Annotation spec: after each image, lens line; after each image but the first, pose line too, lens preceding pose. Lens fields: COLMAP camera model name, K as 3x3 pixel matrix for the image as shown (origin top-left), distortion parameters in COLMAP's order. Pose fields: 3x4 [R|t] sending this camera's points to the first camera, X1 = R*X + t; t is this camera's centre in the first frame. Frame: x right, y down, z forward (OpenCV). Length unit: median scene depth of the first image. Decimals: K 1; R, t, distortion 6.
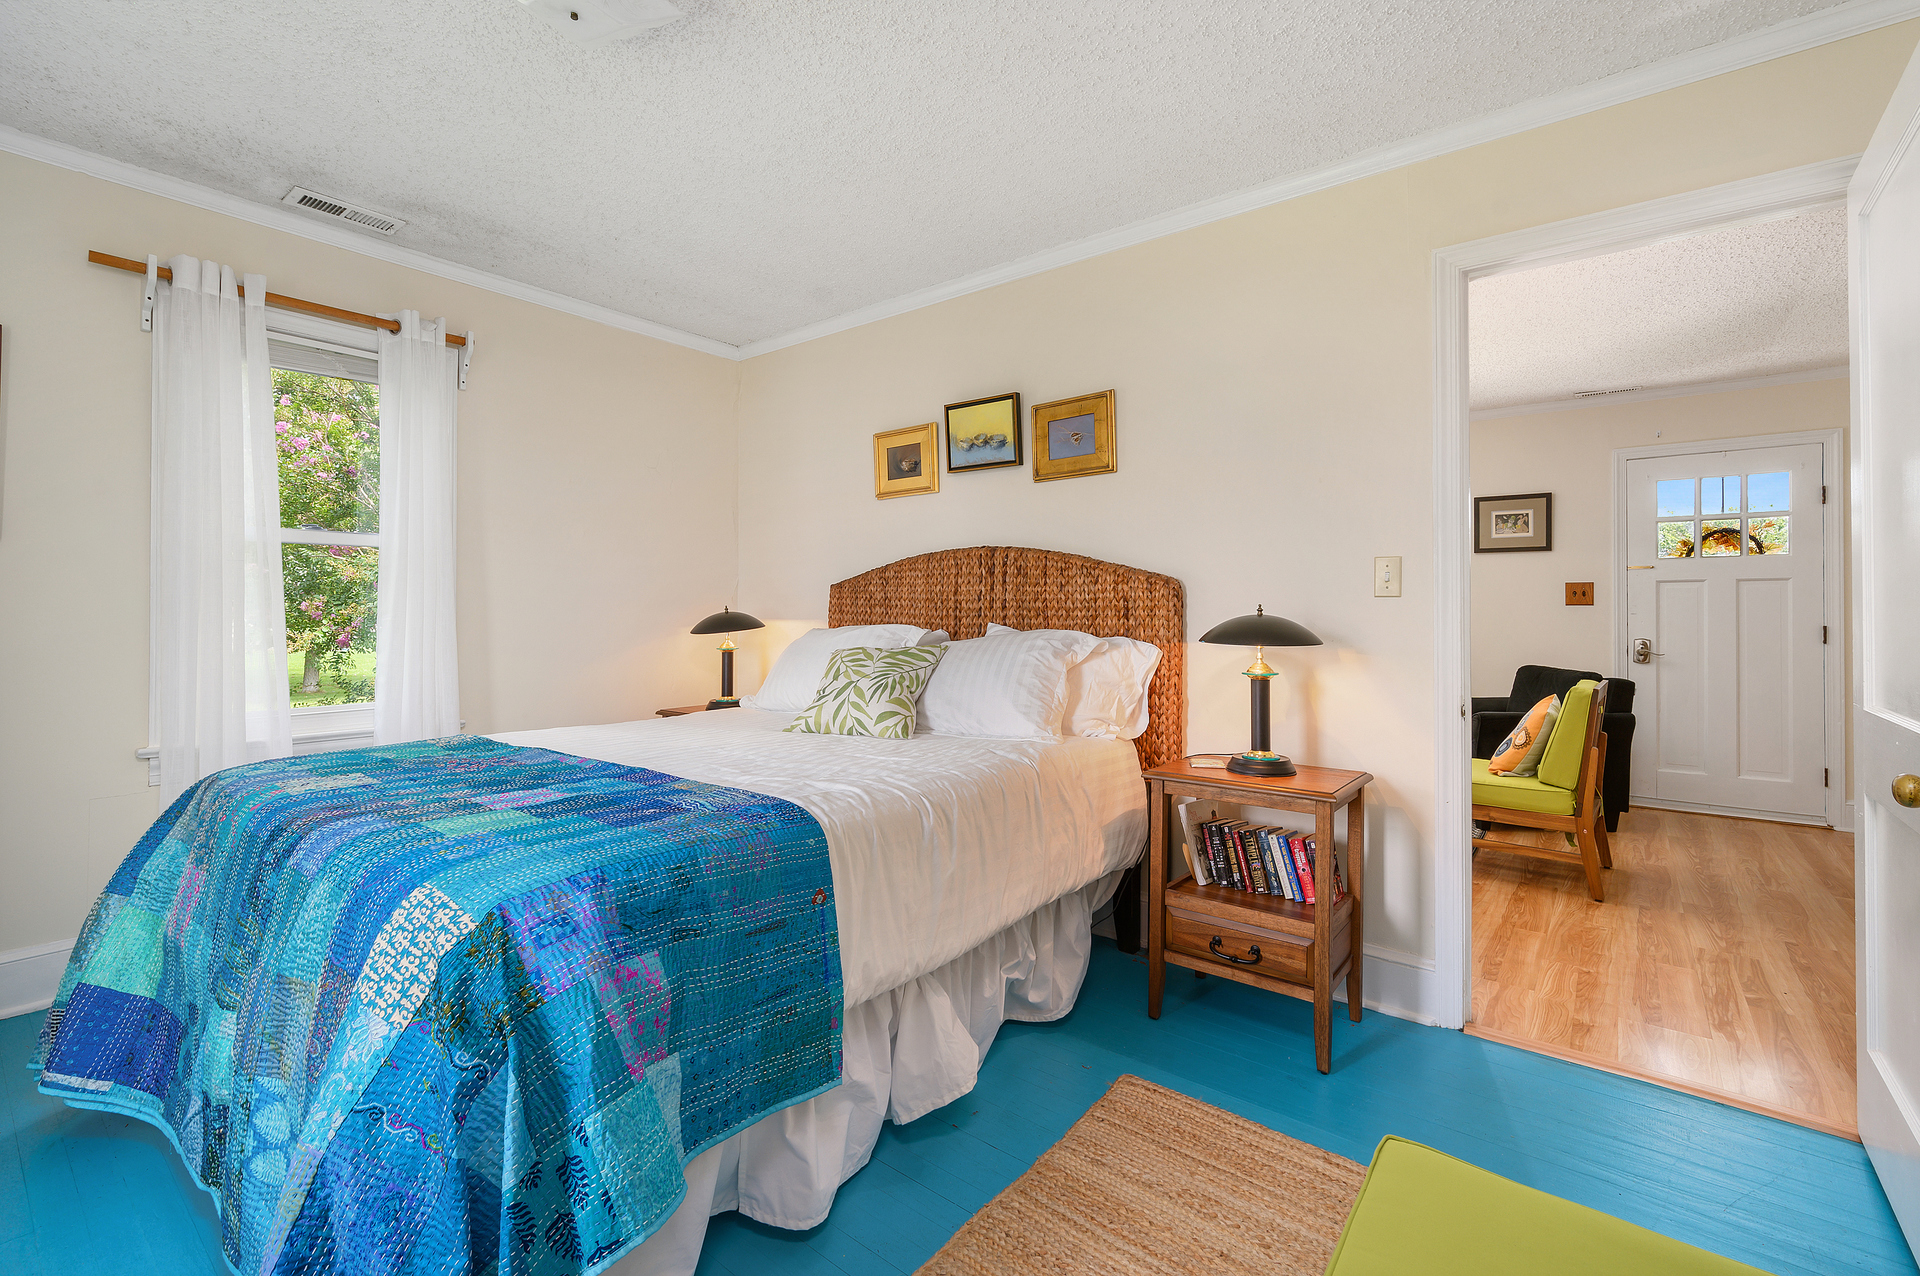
lens RADIAL K [[826.5, 0, 960.0], [0, 826.5, 638.0], [0, 0, 1]] dist [0.000671, 0.000120]
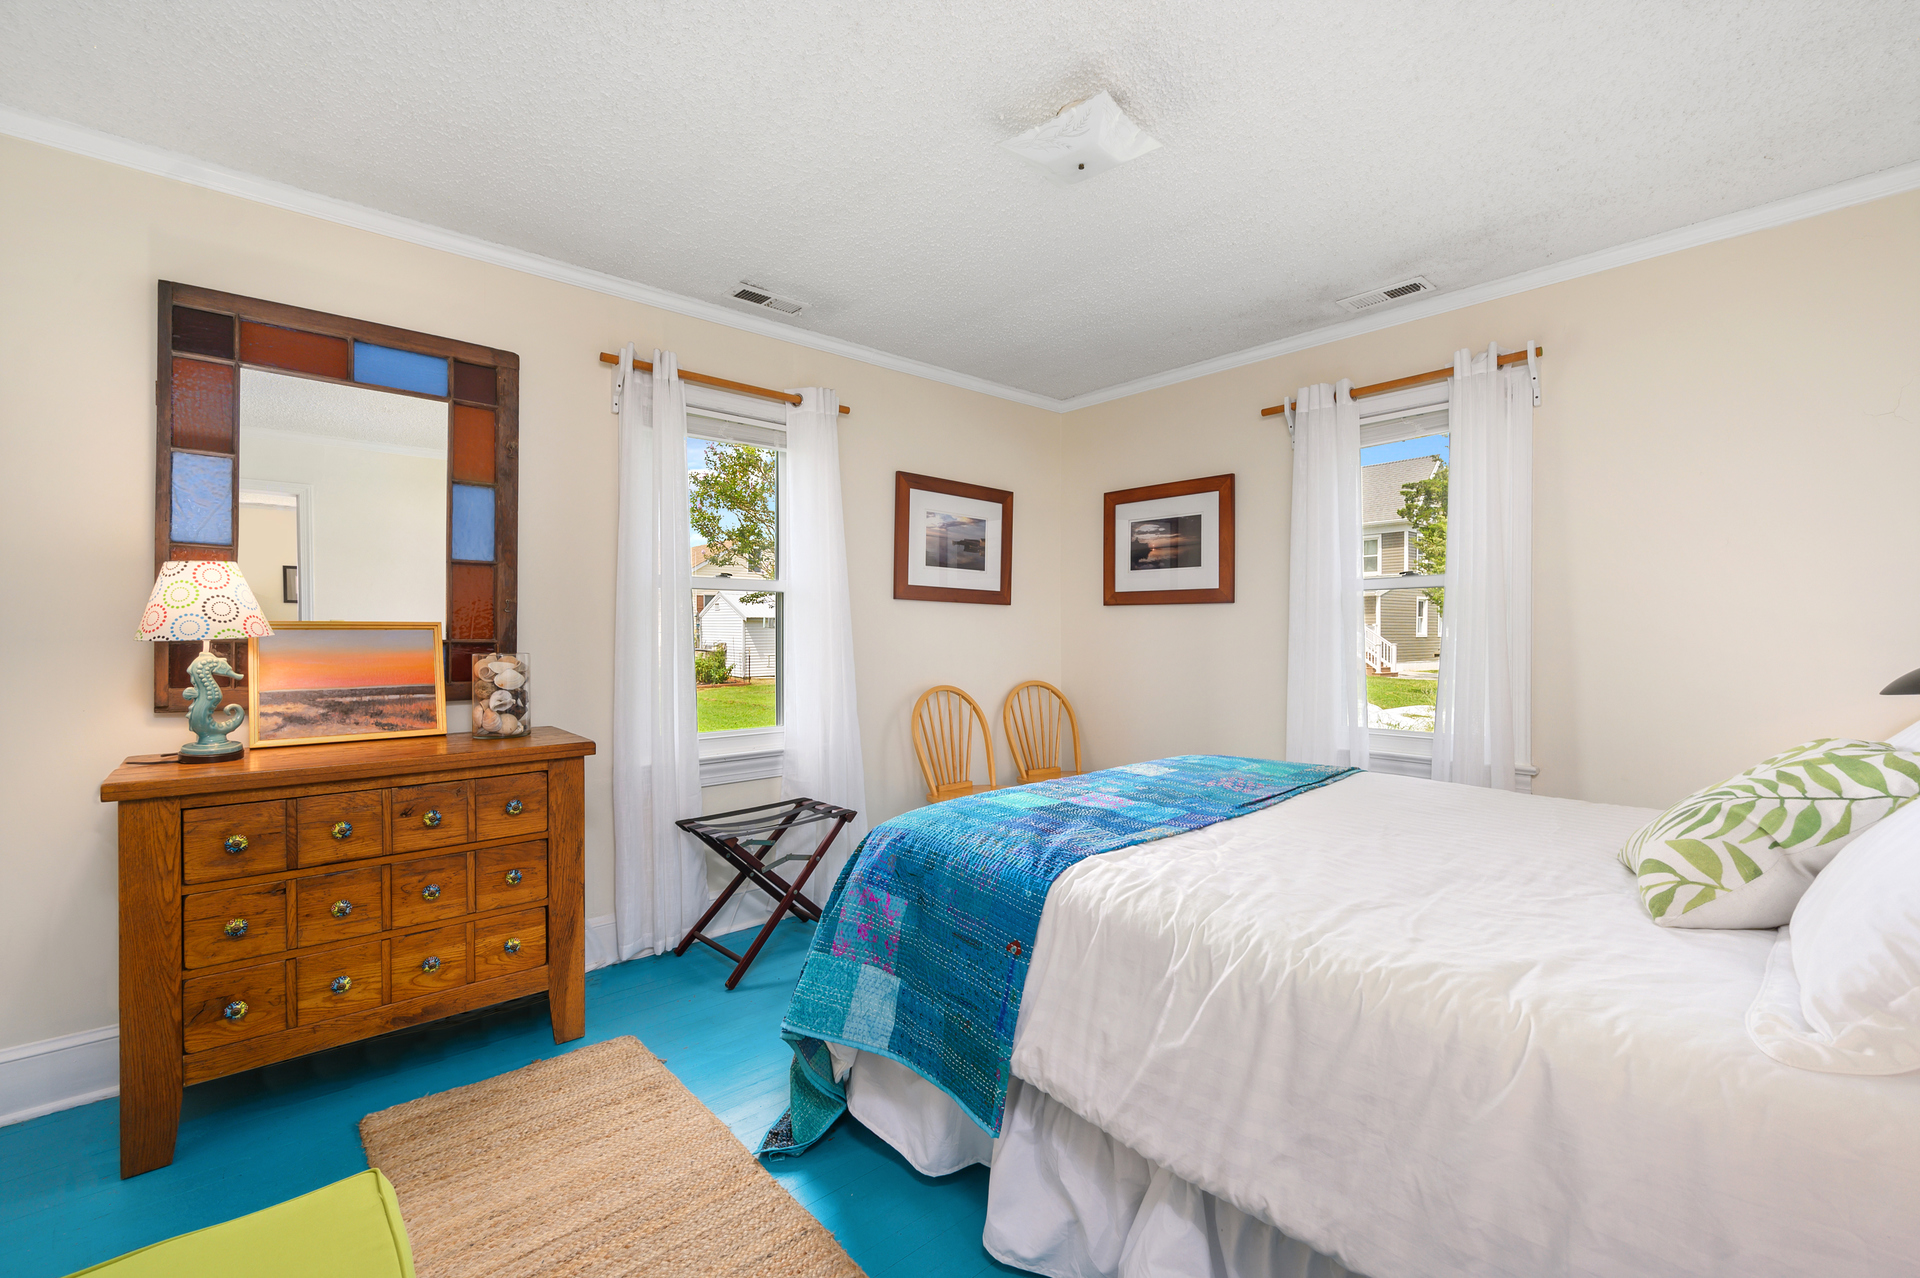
lens RADIAL K [[826.5, 0, 960.0], [0, 826.5, 639.0], [0, 0, 1]] dist [0.000671, 0.000120]
pose [[-0.176144, 0.008110, -0.984331, 0.508980], [-0.029064, 0.999487, 0.013435, -0.045200], [0.983935, 0.030975, -0.175818, 0.675042]]
